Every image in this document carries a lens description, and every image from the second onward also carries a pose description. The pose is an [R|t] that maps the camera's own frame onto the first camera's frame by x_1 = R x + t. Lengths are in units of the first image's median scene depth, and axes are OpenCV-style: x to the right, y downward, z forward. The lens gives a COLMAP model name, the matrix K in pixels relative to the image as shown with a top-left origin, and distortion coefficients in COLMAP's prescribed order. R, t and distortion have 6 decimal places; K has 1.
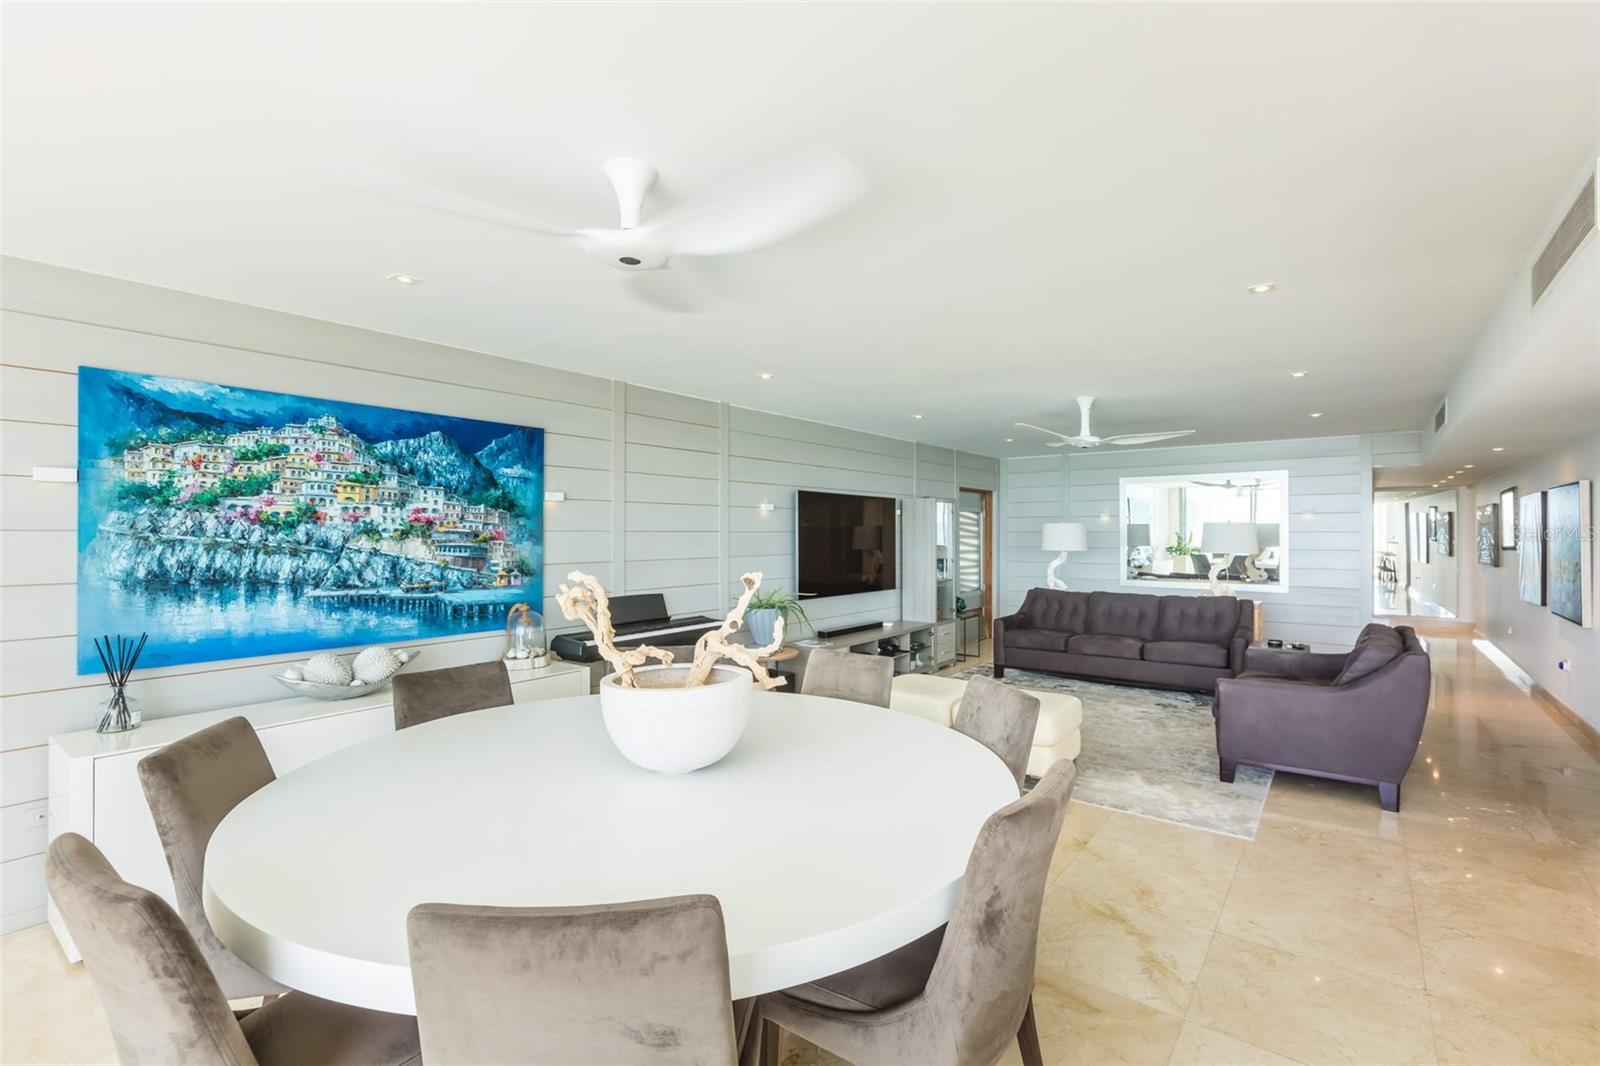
lens RADIAL K [[722.5, 0, 804.1], [0, 722.5, 529.6], [0, 0, 1]] dist [0.002012, -0.002292]
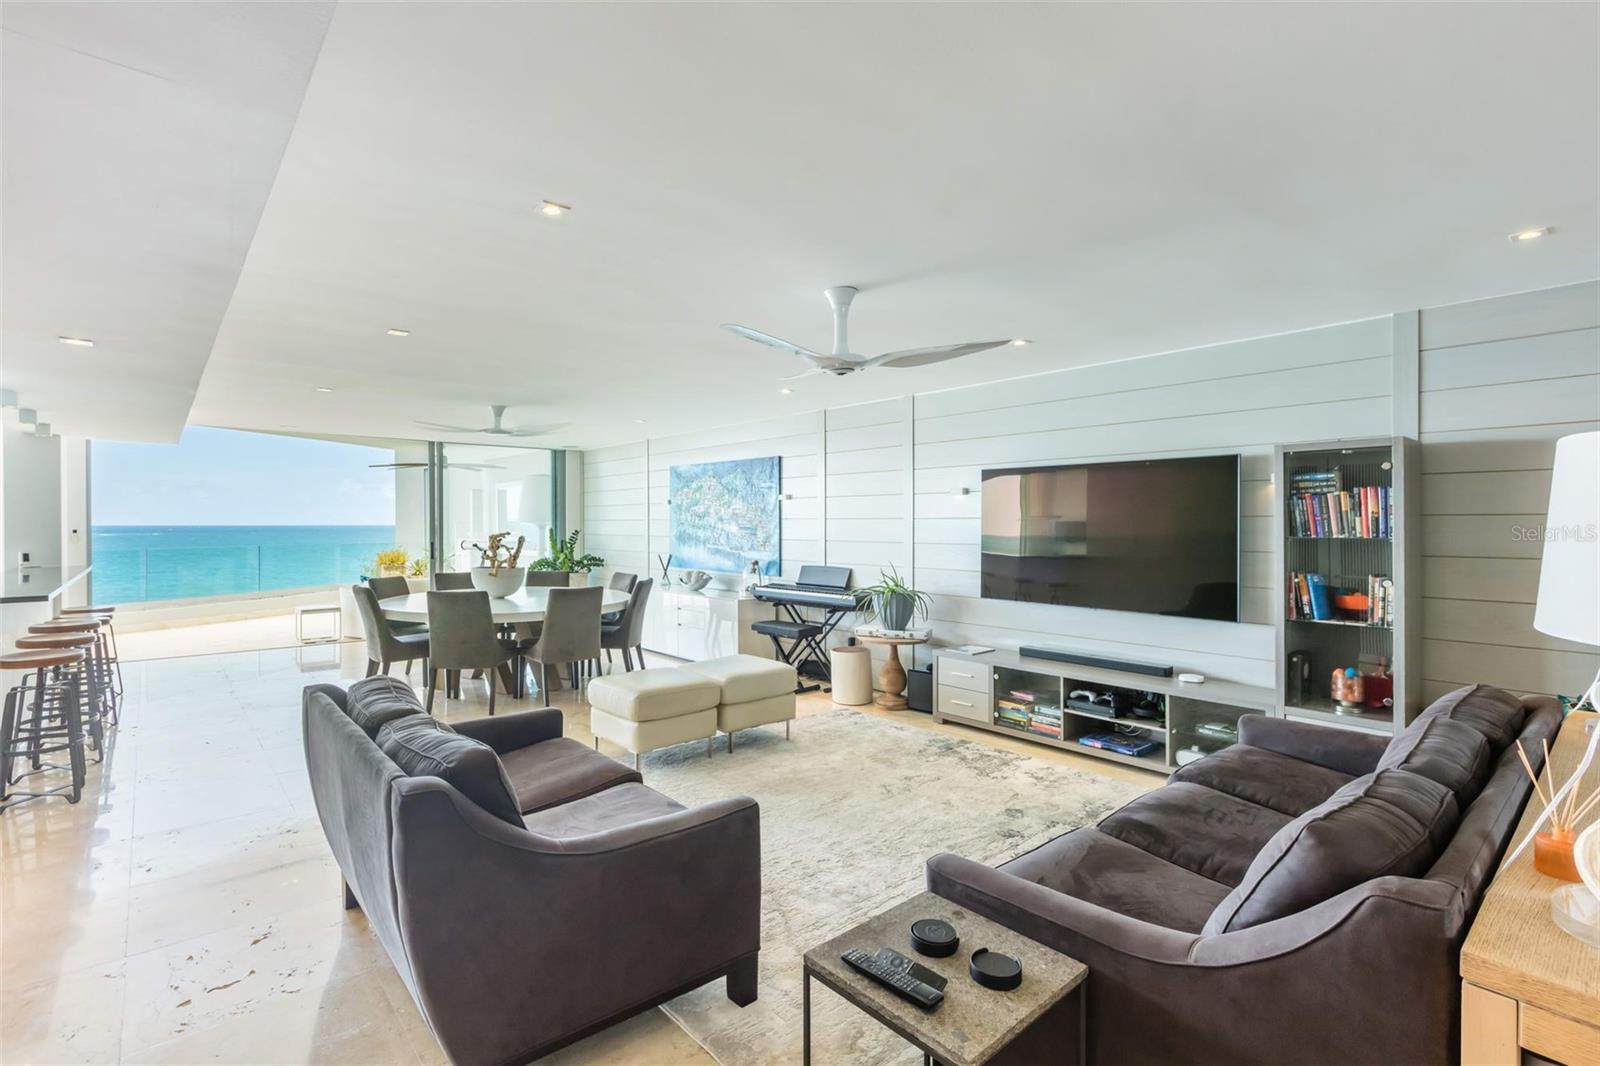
lens RADIAL K [[722.5, 0, 805.2], [0, 722.5, 530.3], [0, 0, 1]] dist [0.002012, -0.002292]
pose [[-0.191444, 0.005747, -0.981487, 0.860269], [0.002649, 0.999982, 0.005339, 0.013561], [0.981500, -0.001578, -0.191456, 0.956125]]
